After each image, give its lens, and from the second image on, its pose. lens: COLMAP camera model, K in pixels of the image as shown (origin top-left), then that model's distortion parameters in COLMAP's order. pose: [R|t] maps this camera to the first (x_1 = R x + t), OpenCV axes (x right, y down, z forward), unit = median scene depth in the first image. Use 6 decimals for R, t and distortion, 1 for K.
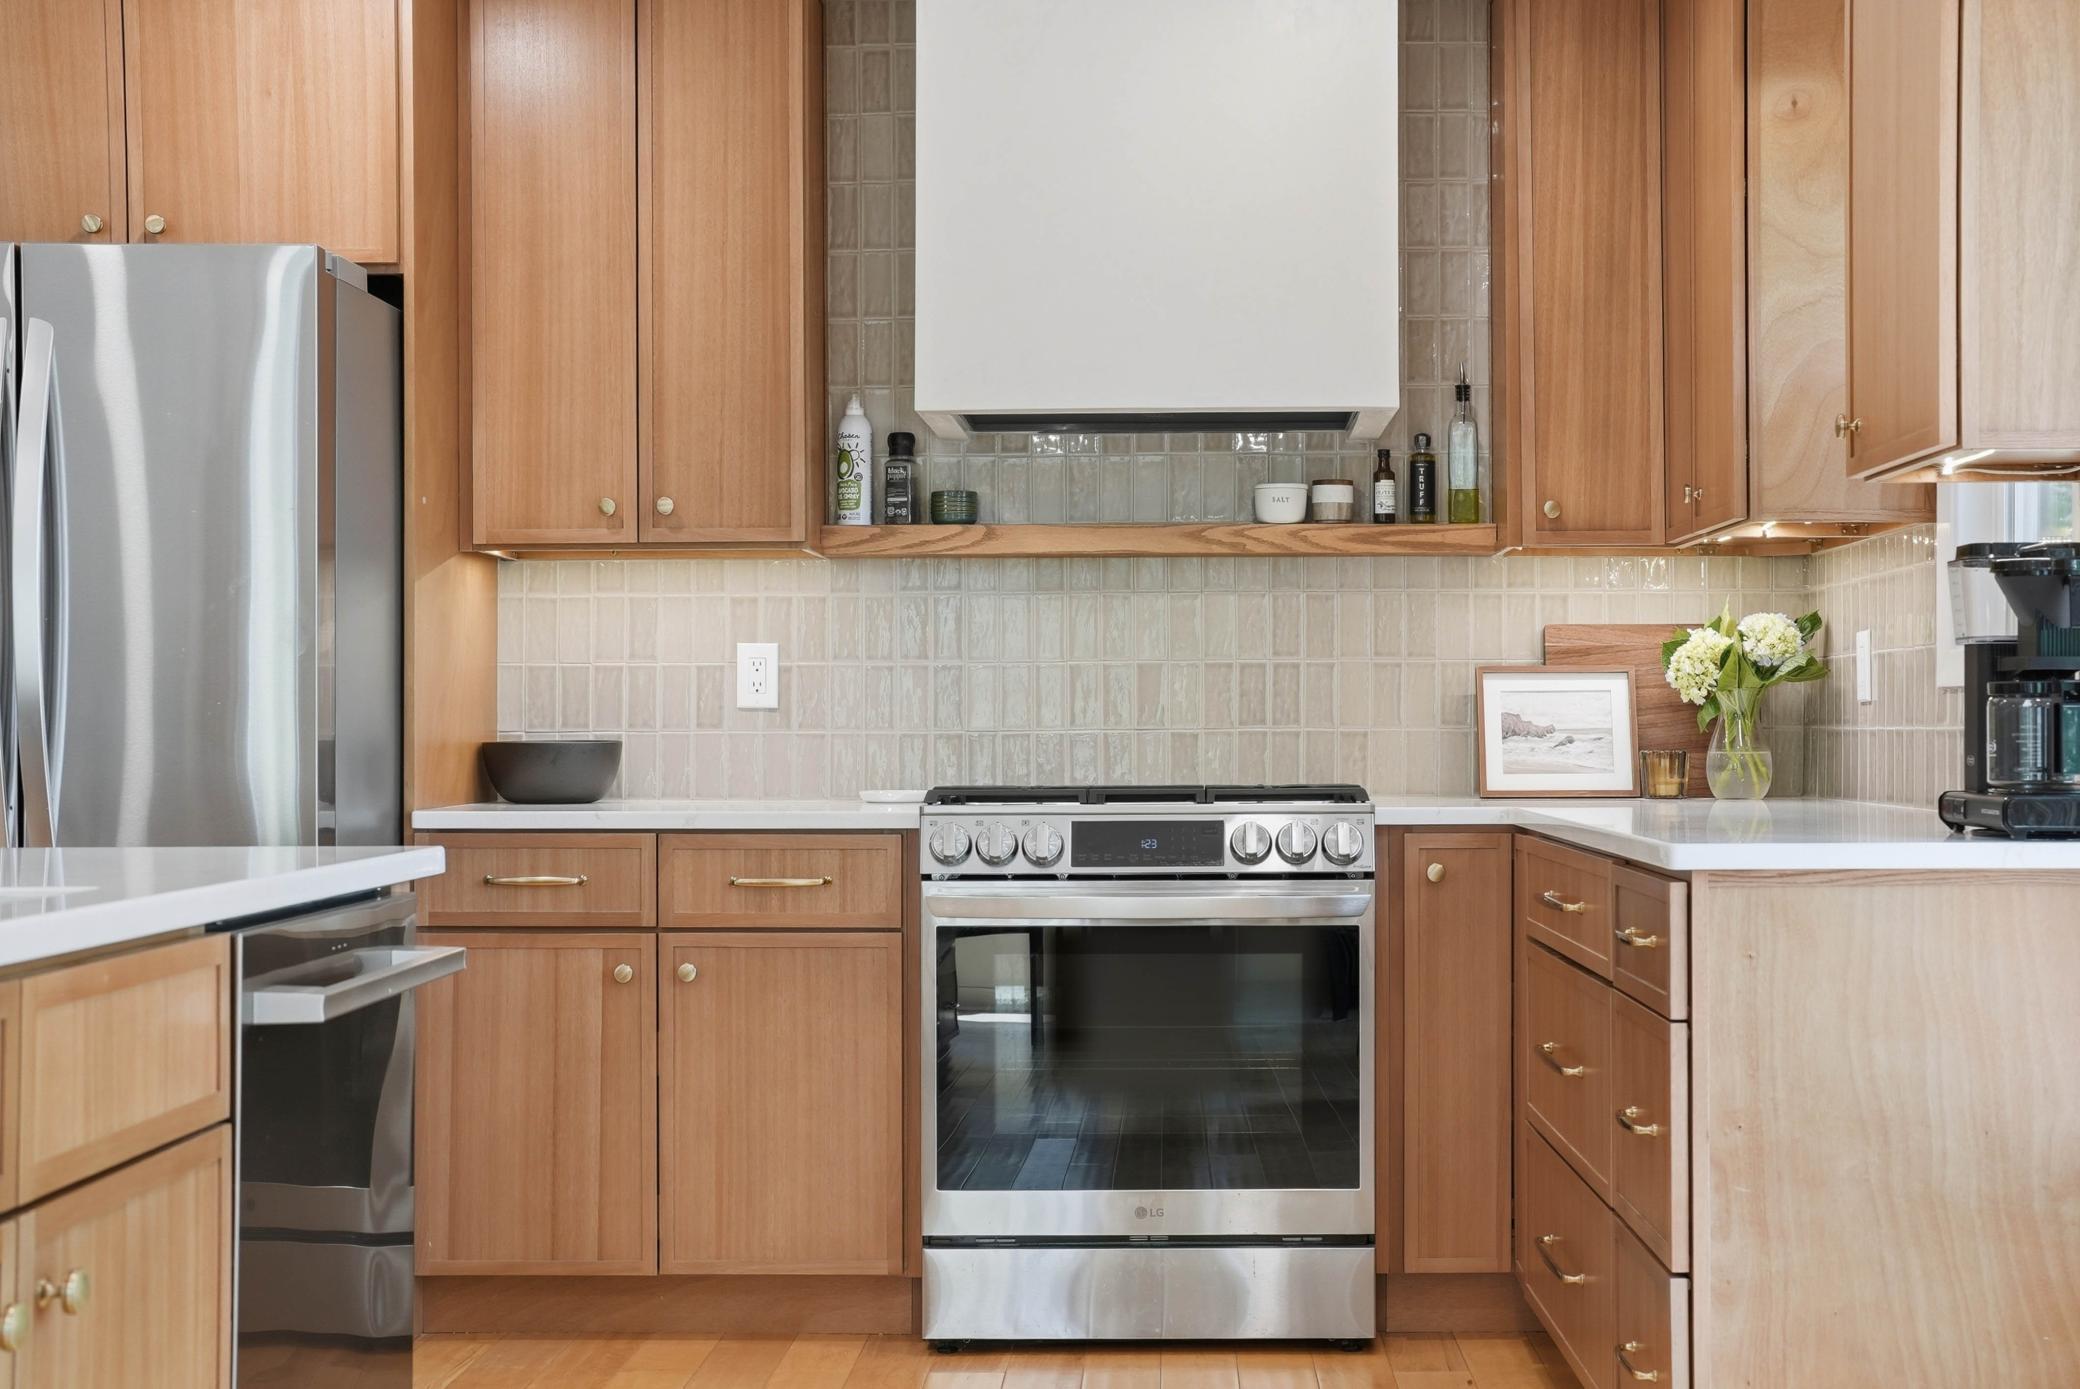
lens RADIAL K [[3016.5, 0, 1142.2], [0, 3016.5, 703.3], [0, 0, 1]] dist [-0.228304, 1.519552]
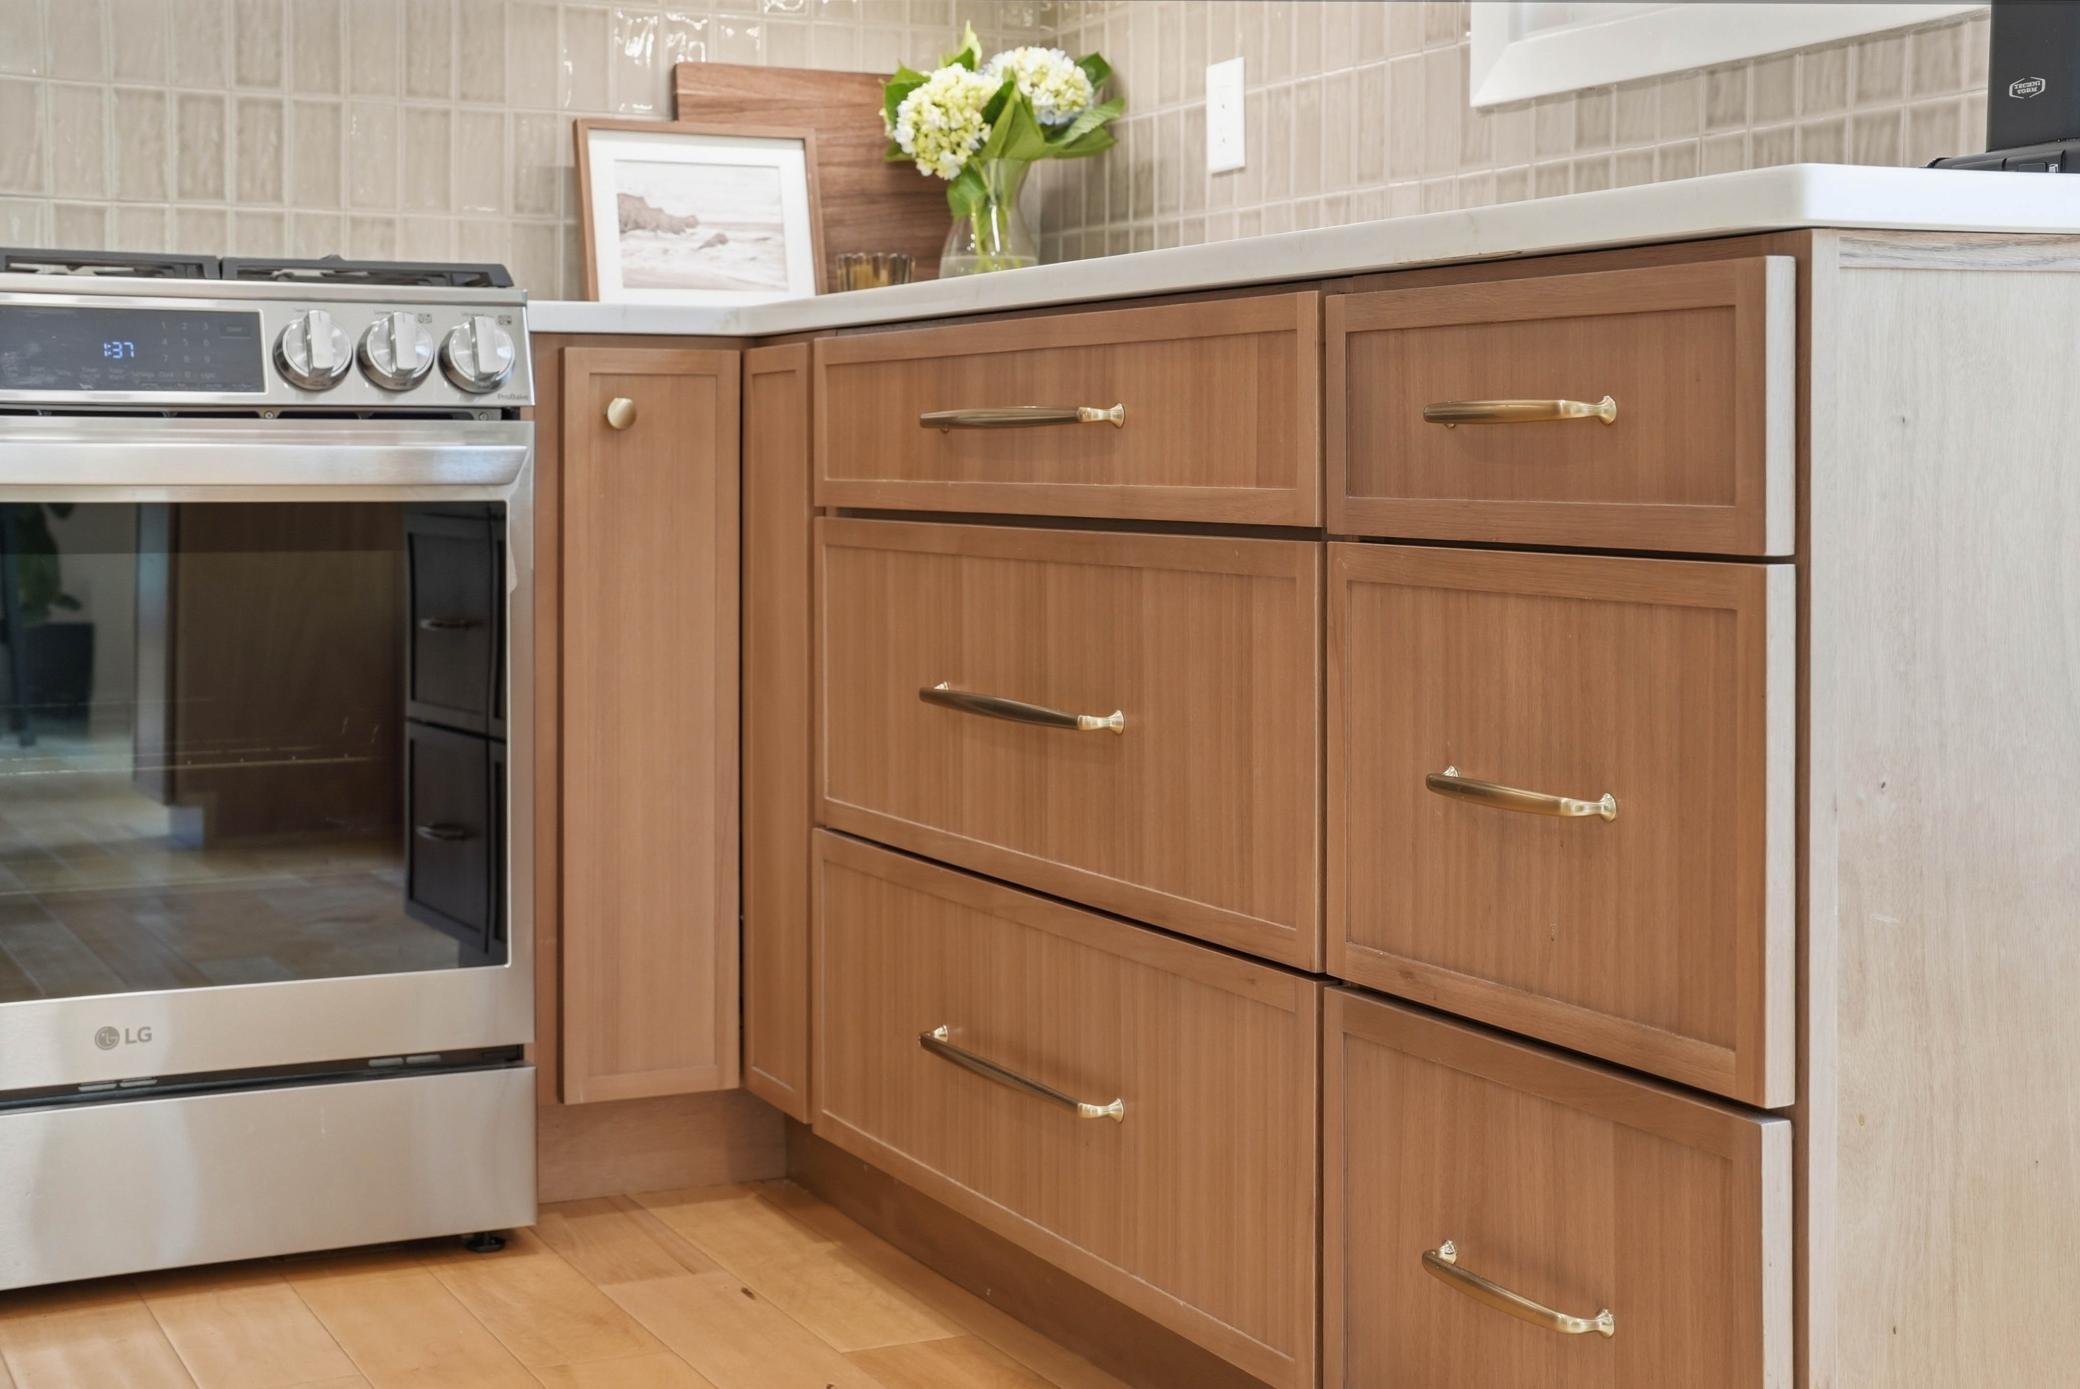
lens RADIAL K [[2979.8, 0, 1136.8], [0, 2979.8, 471.1], [0, 0, 1]] dist [-0.008607, 0.015111]
pose [[0.886838, 0.000476, 0.462081, -0.076475], [-0.005992, 0.999927, 0.010470, 0.057359], [-0.462042, -0.012054, 0.886776, 0.415887]]
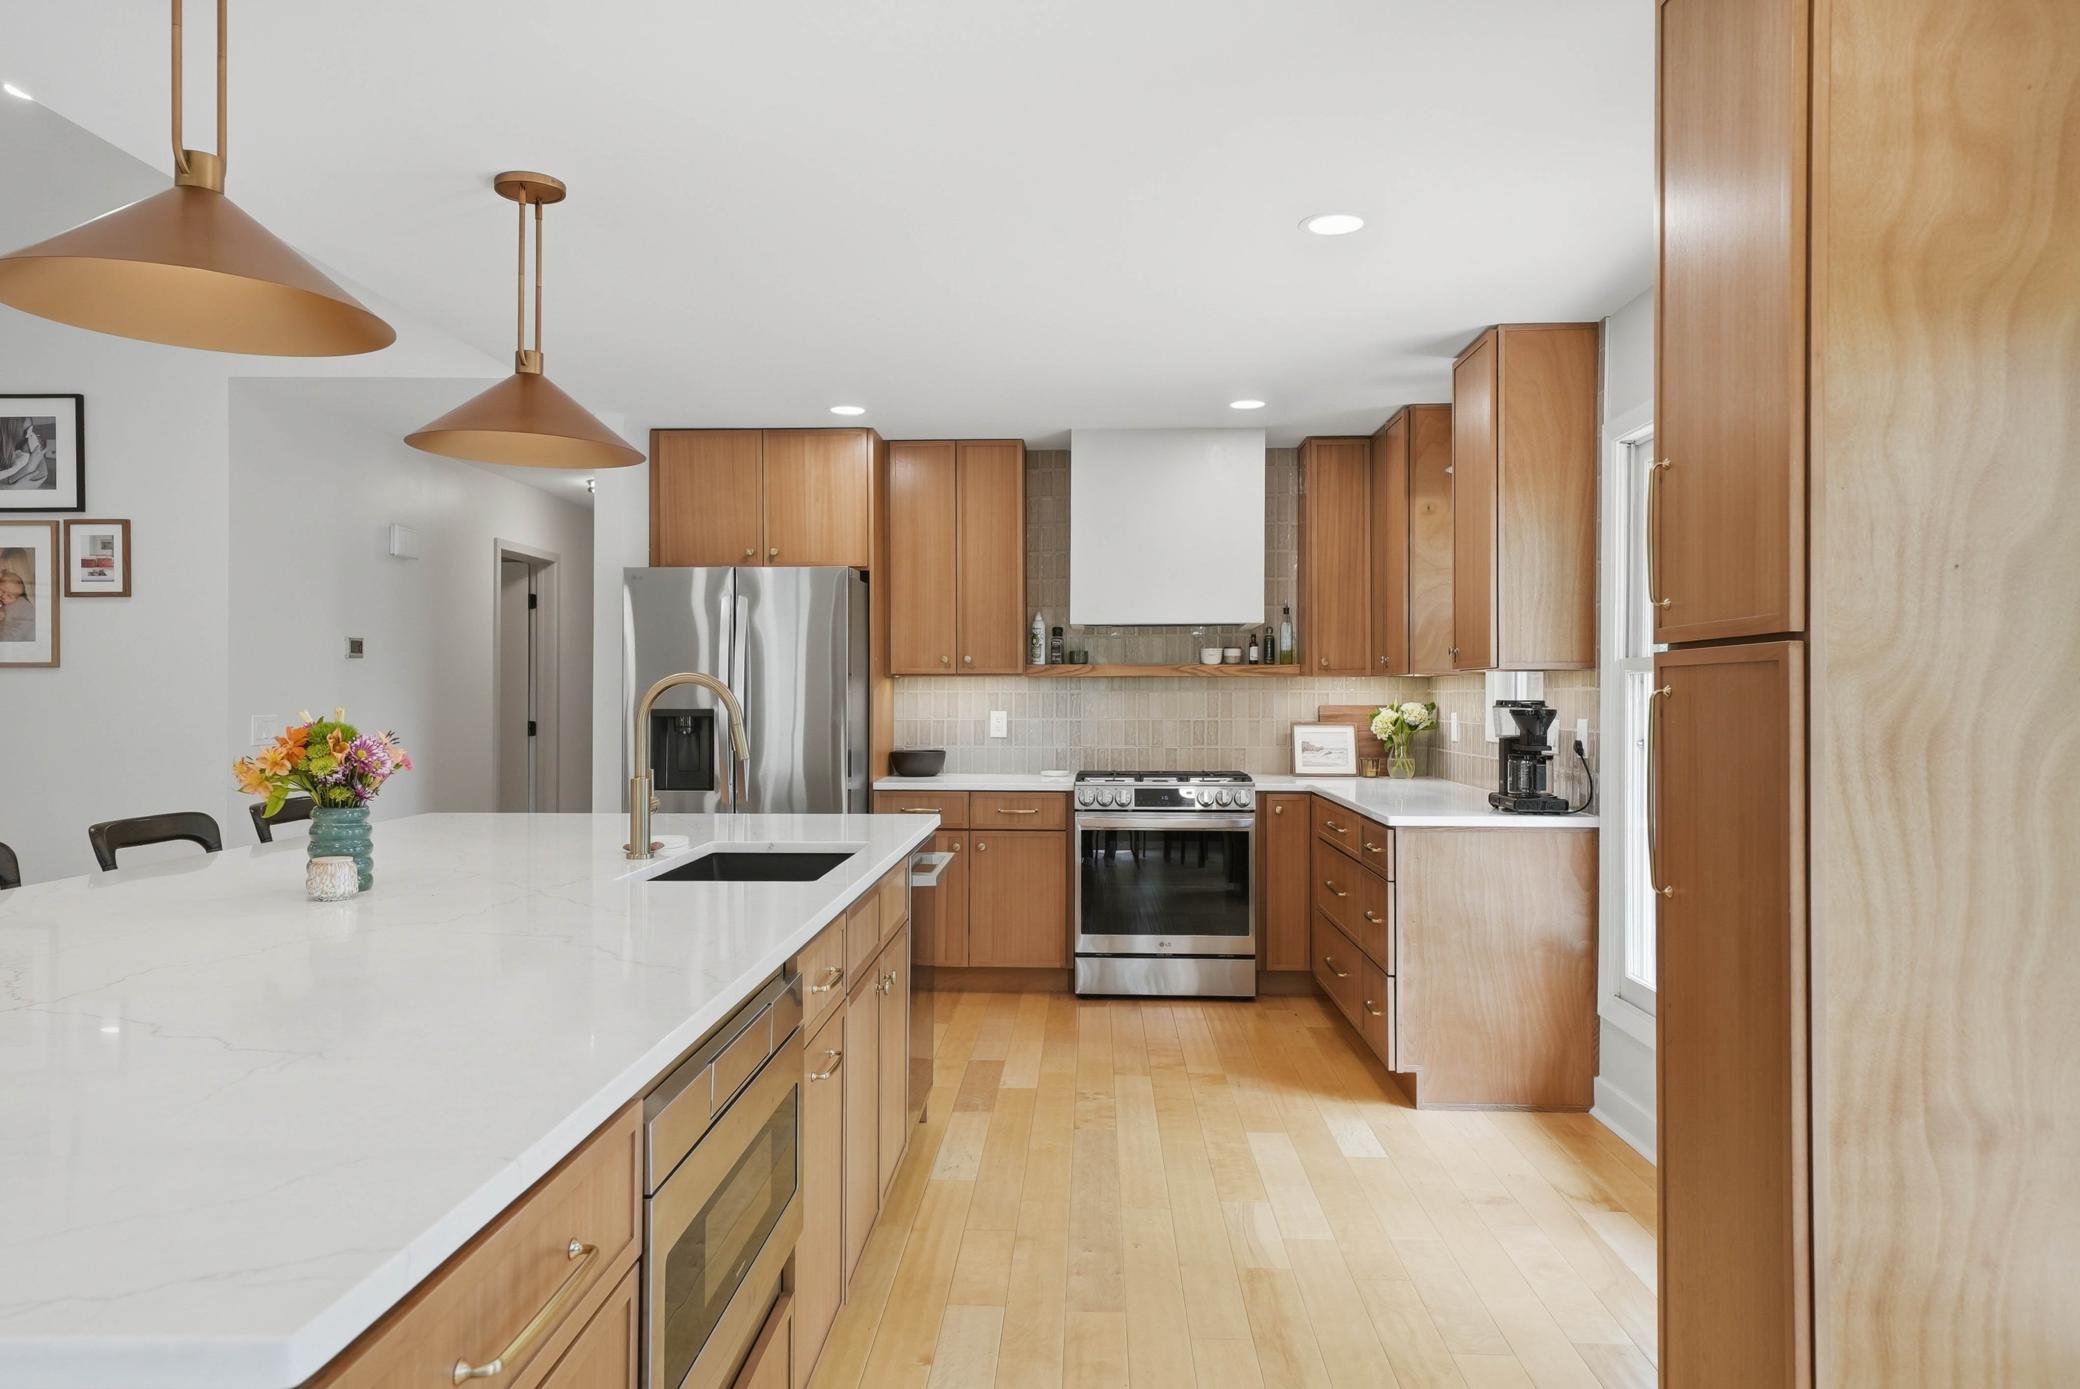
lens RADIAL K [[1460.7, 0, 995.8], [0, 1460.7, 684.5], [0, 0, 1]] dist [0.008211, 0.002597]
pose [[0.998448, 0.003519, -0.055587, -0.067247], [-0.003407, 0.999992, 0.002120, -0.047385], [0.055594, -0.001927, 0.998452, -0.217431]]
